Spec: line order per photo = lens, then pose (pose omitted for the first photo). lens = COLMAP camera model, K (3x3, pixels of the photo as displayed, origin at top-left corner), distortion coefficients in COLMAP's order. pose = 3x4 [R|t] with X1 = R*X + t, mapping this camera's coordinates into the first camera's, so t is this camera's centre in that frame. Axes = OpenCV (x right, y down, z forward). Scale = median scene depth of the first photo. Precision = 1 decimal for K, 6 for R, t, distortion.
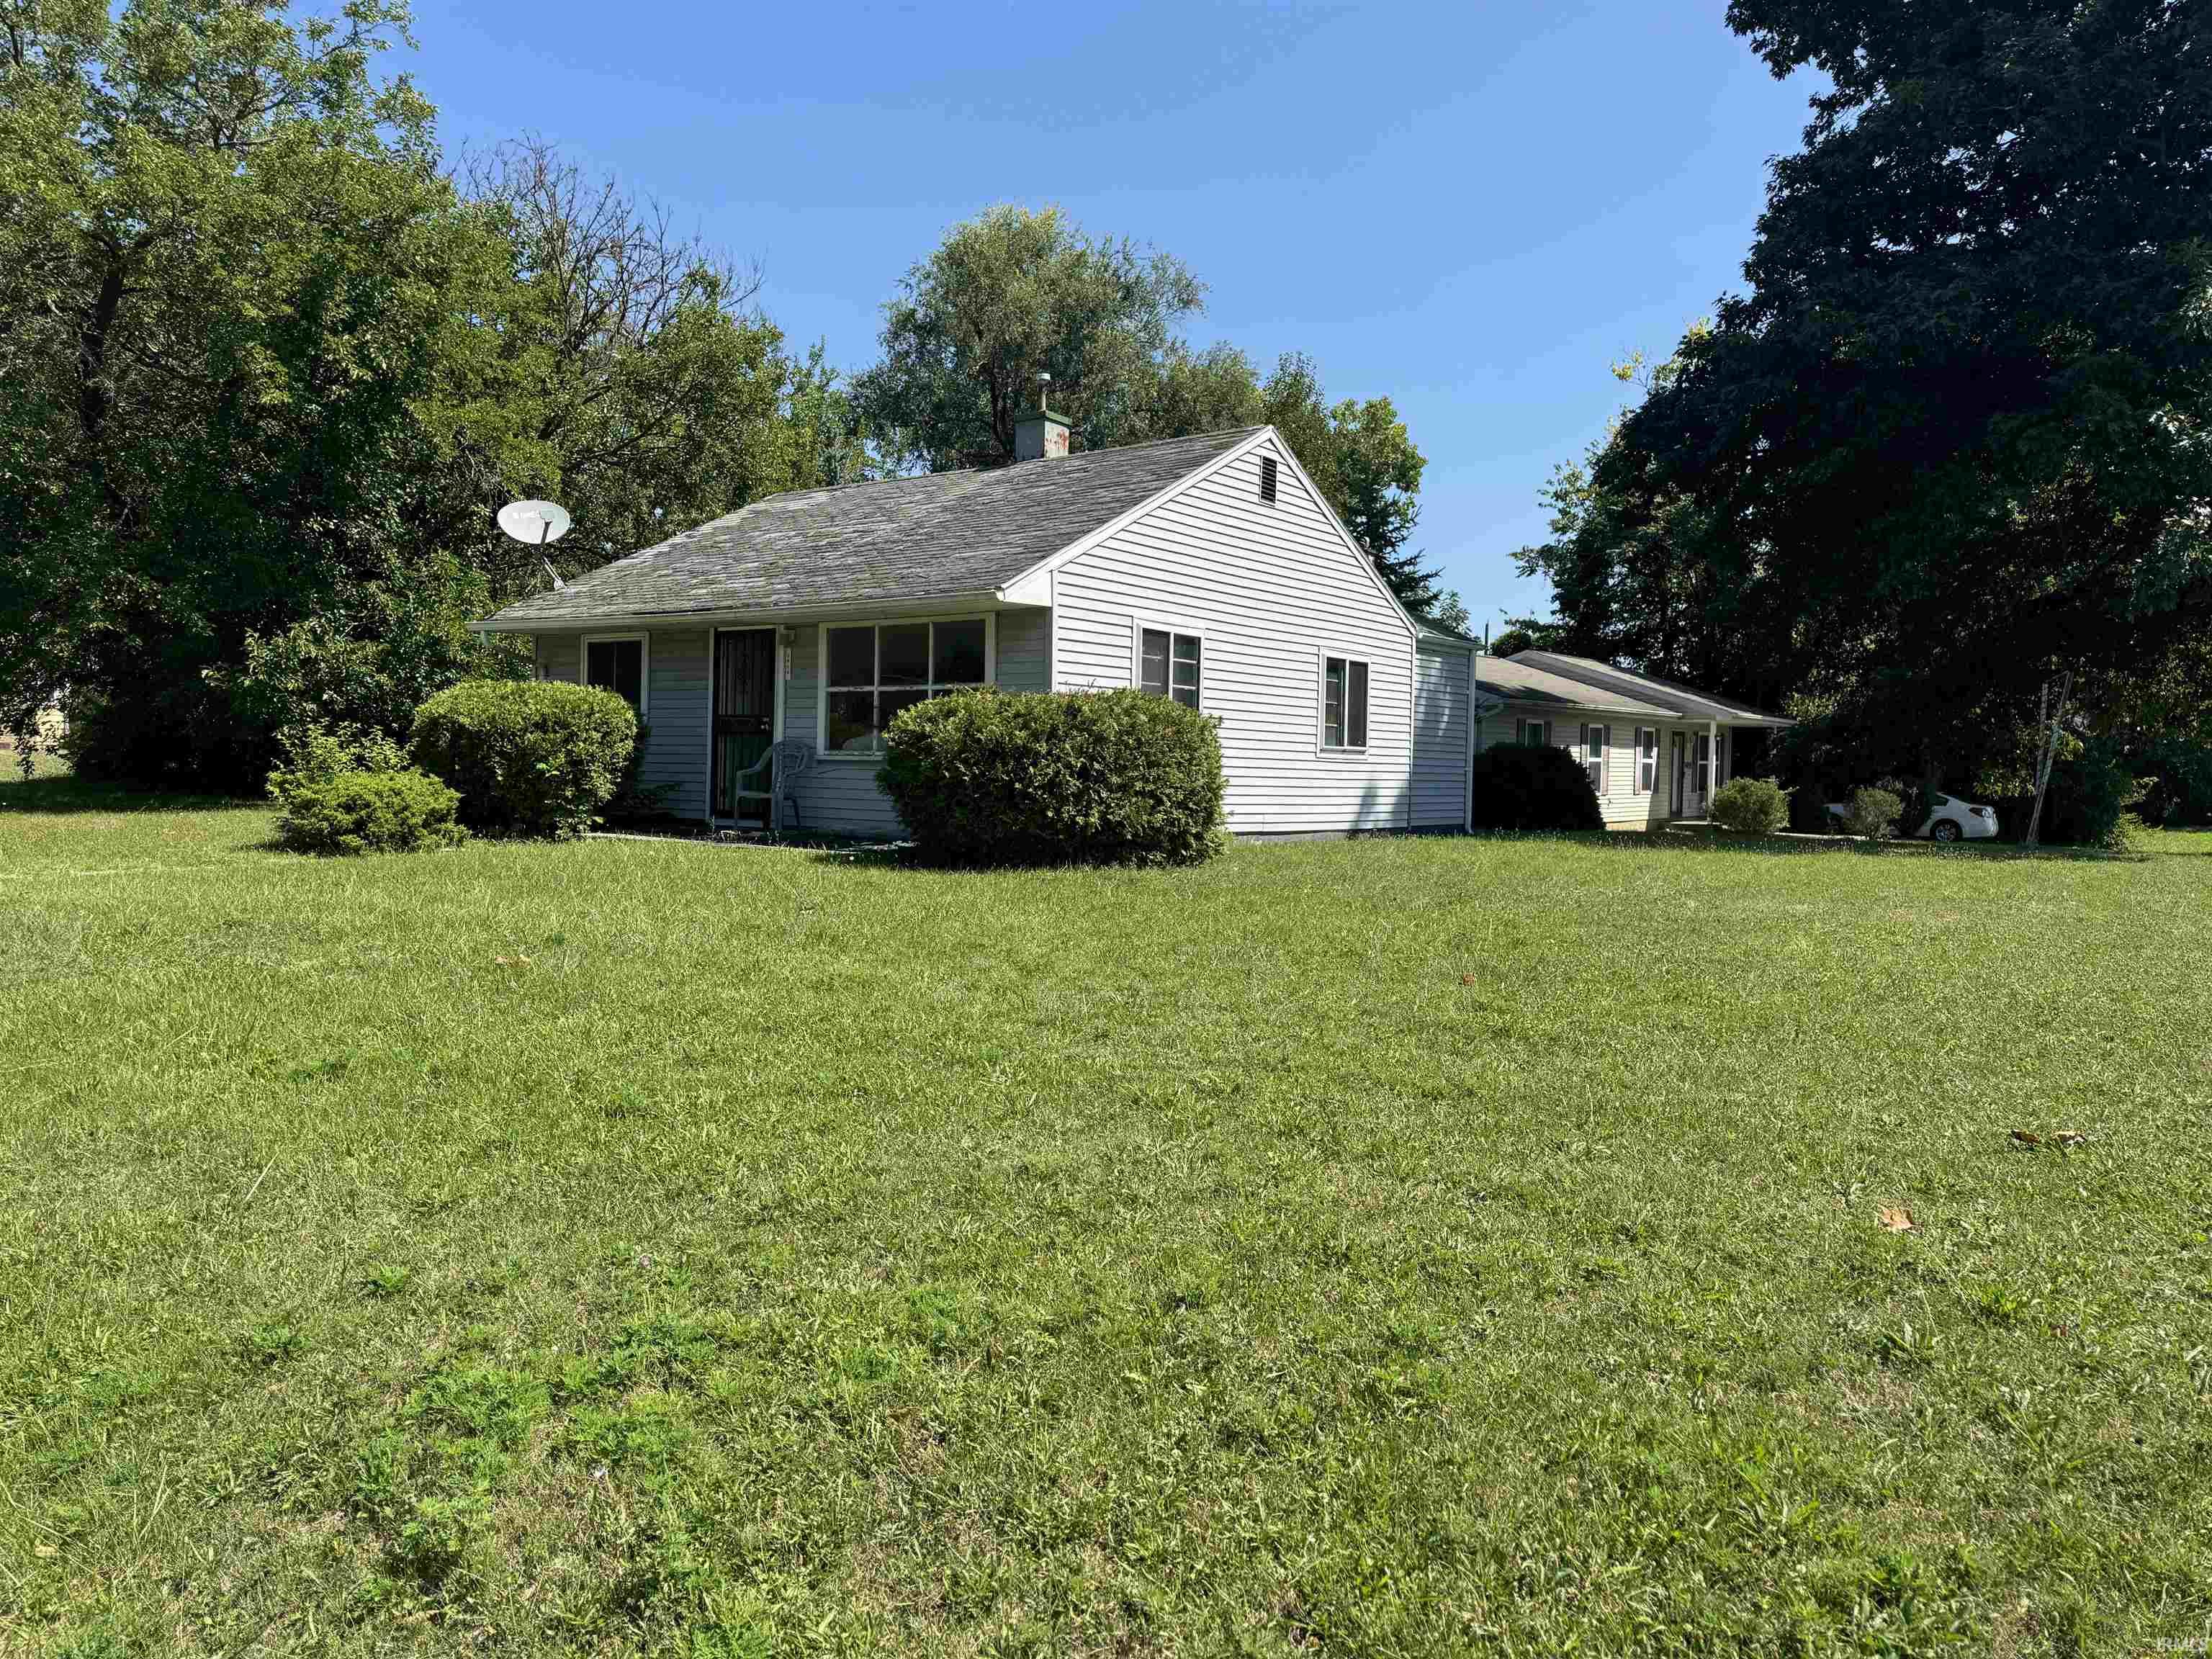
lens RADIAL K [[1558.5, 0, 1106.0], [0, 1558.5, 829.5], [0, 0, 1]] dist [0.091846, -0.000107]
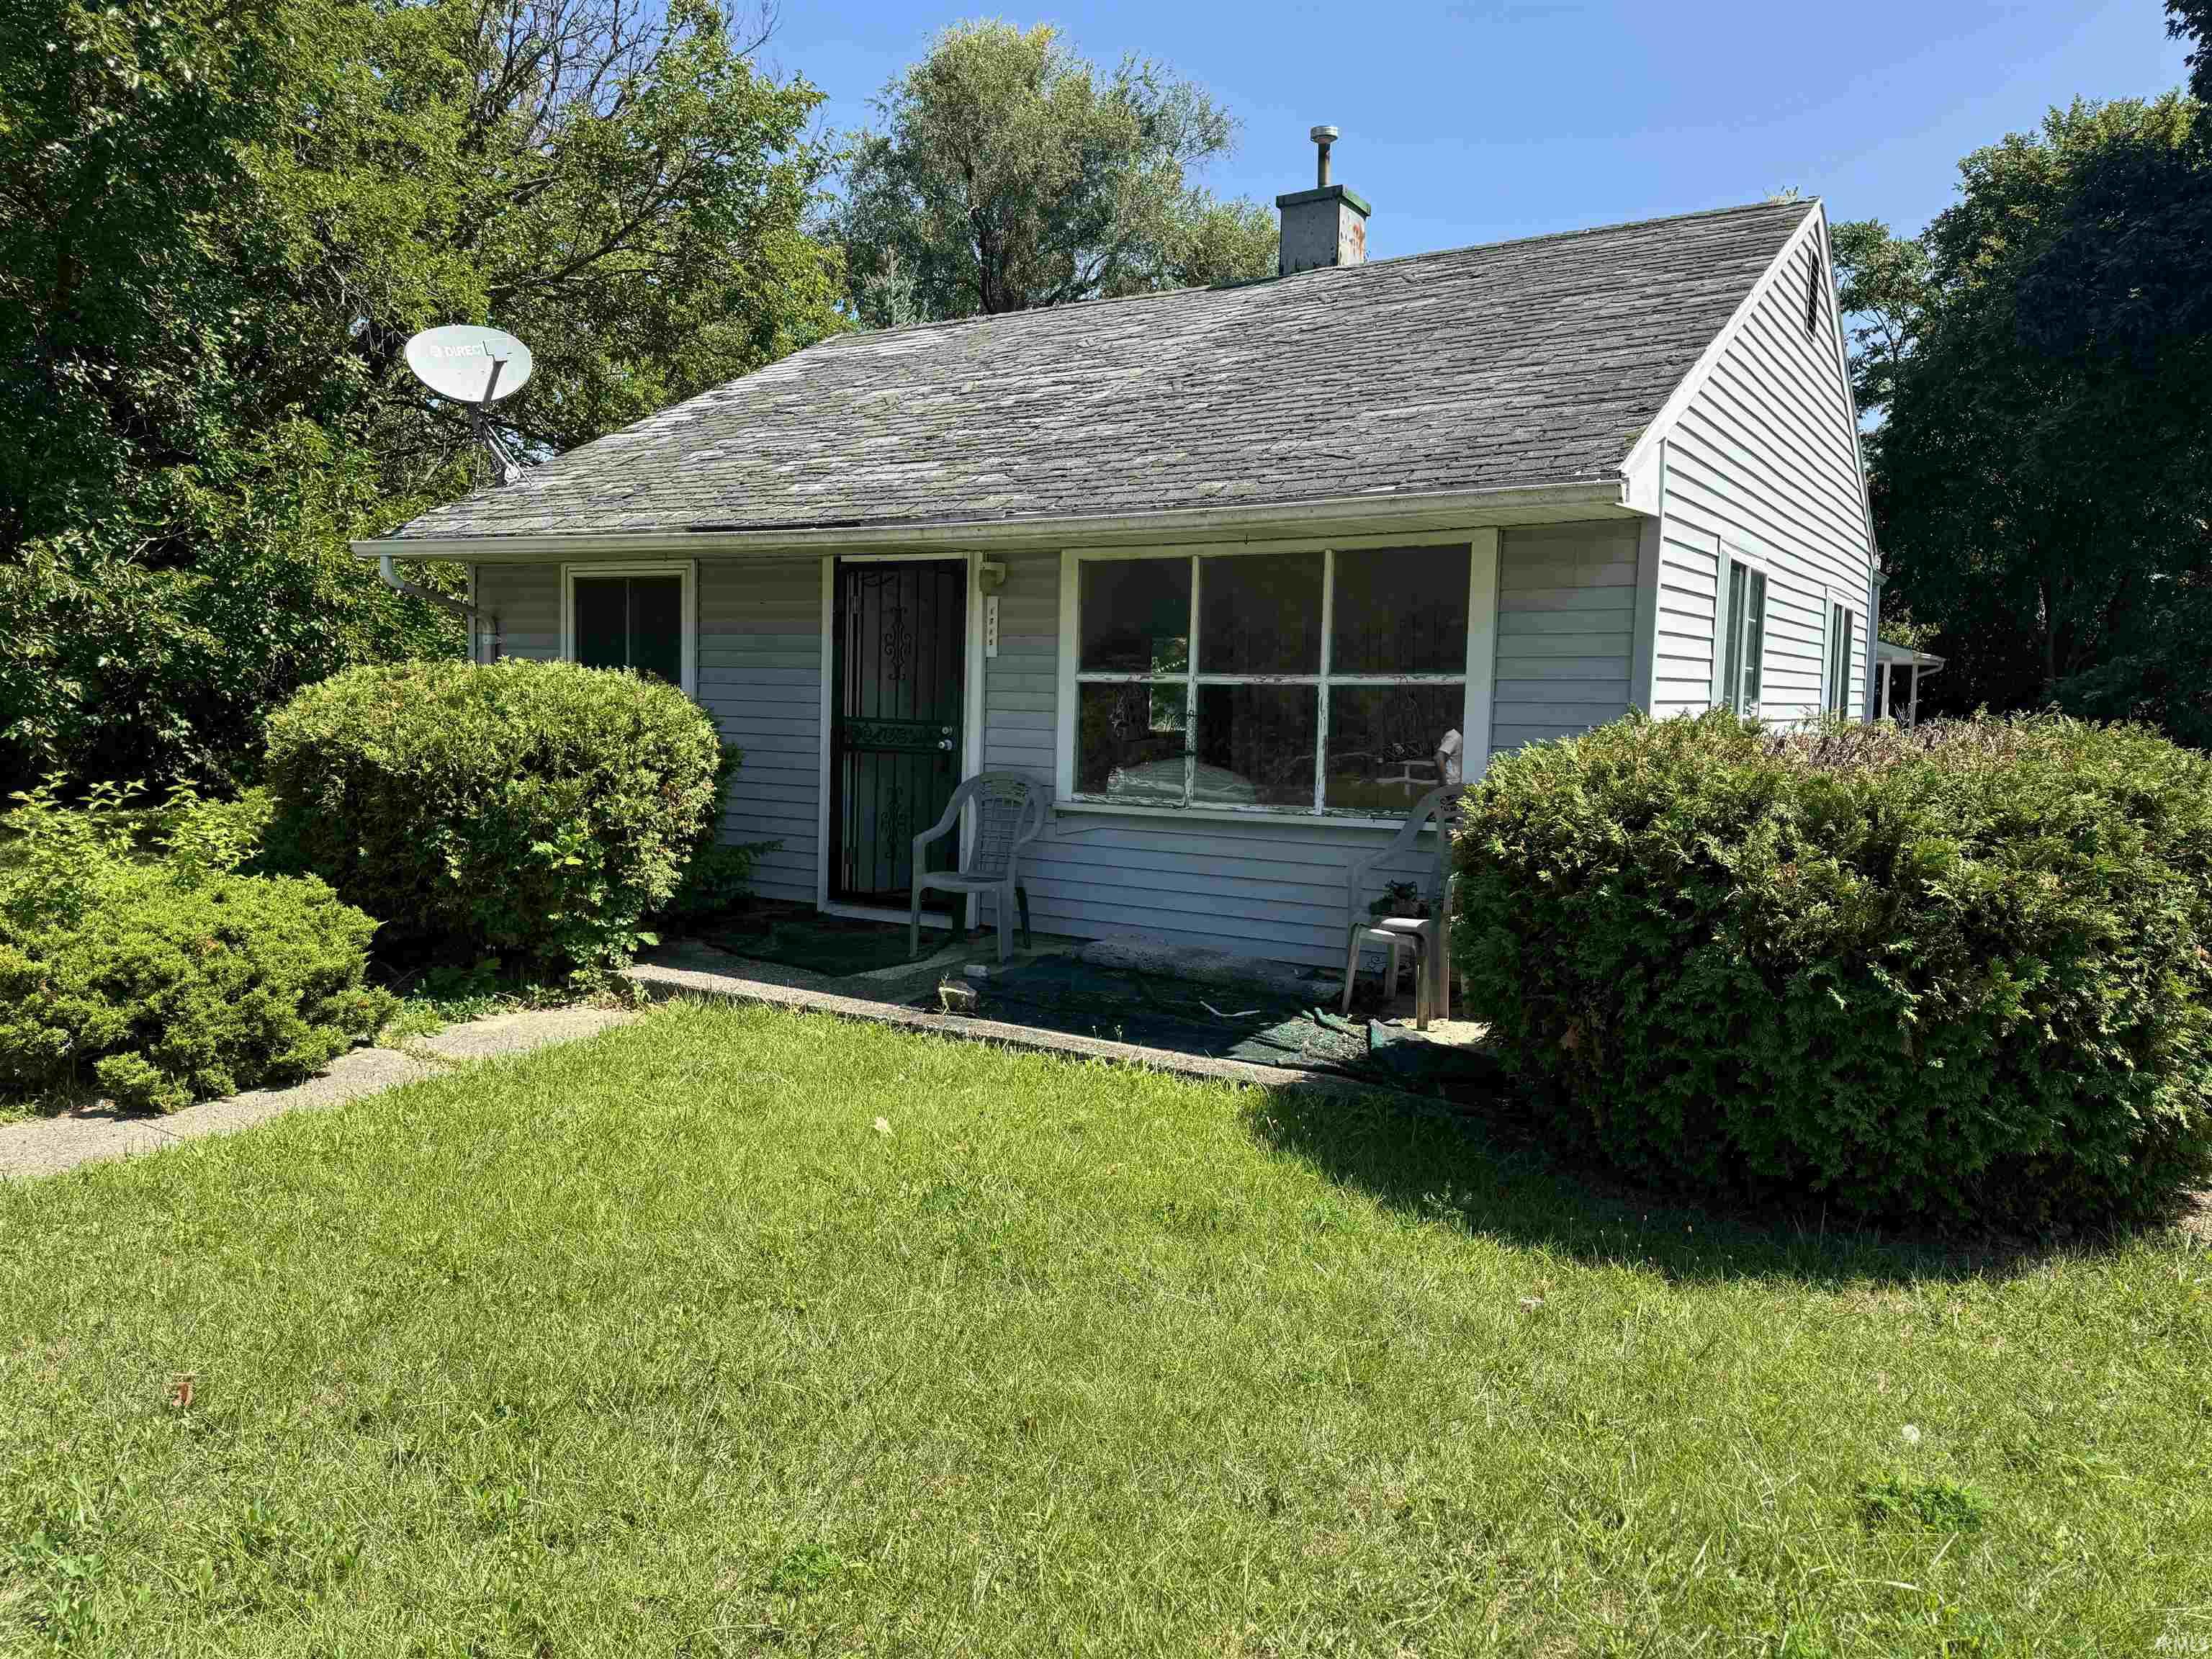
lens RADIAL K [[1535.2, 0, 1107.8], [0, 1535.2, 794.5], [0, 0, 1]] dist [0.057882, -0.007116]
pose [[0.995820, -0.009546, 0.090835, -0.189669], [0.005882, 0.999161, 0.040526, -0.062106], [-0.091146, -0.039822, 0.995041, 0.425386]]
